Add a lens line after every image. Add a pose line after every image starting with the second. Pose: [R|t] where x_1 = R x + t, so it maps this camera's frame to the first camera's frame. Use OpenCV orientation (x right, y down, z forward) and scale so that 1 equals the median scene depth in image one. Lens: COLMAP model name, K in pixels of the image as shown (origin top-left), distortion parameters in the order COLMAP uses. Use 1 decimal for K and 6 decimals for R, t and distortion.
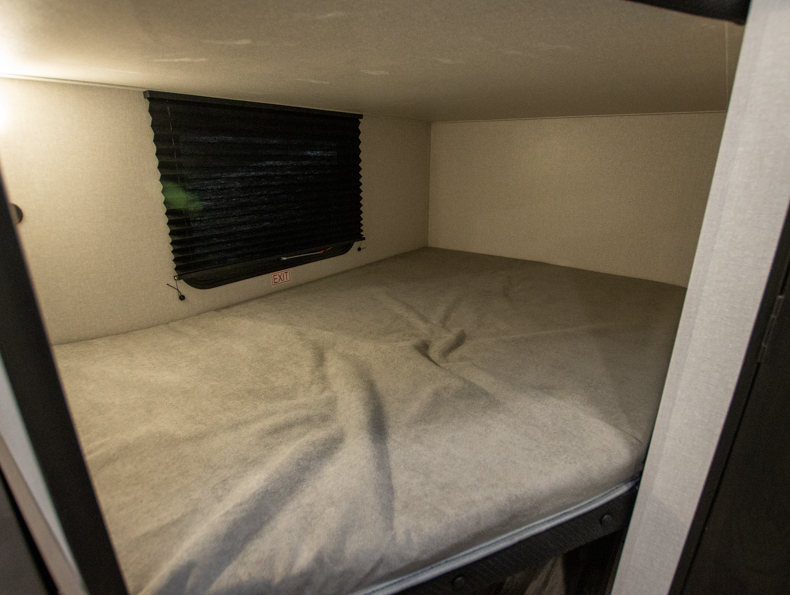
lens RADIAL K [[410.2, 0, 395.0], [0, 410.2, 297.5], [0, 0, 1]] dist [-0.031905, 0.001145]
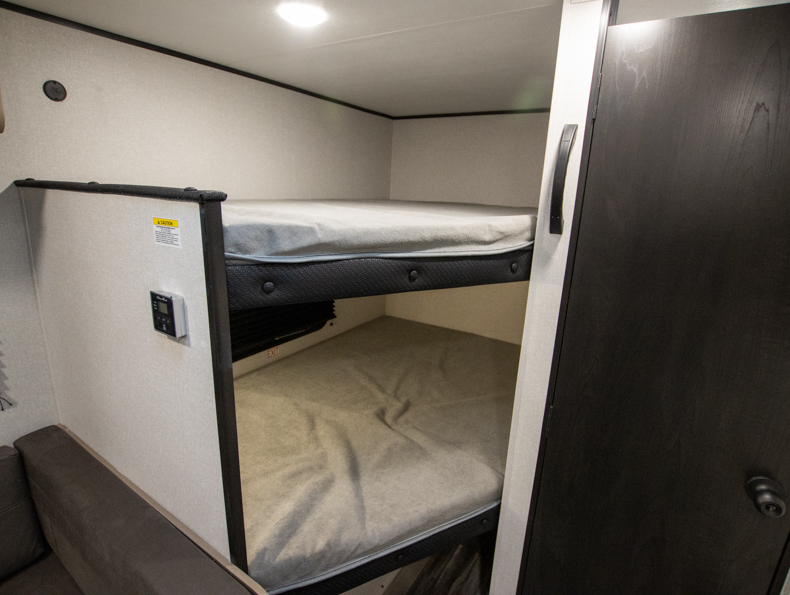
lens RADIAL K [[410.2, 0, 395.0], [0, 410.2, 297.5], [0, 0, 1]] dist [-0.031905, 0.001145]
pose [[0.994647, 0.012279, 0.102598, -0.052037], [-0.005248, 0.997636, -0.068521, -0.264065], [-0.103197, 0.067616, 0.992360, -0.675825]]
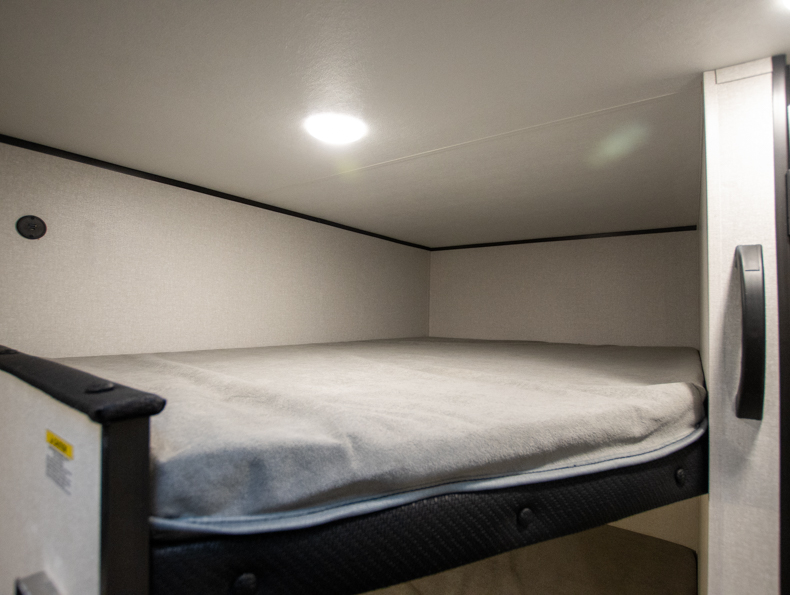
lens RADIAL K [[410.2, 0, 395.0], [0, 410.2, 297.5], [0, 0, 1]] dist [-0.031905, 0.001145]
pose [[0.999362, 0.016260, 0.031790, -0.101490], [-0.003647, 0.932129, -0.362108, -0.483734], [-0.035521, 0.361761, 0.931594, -0.236935]]
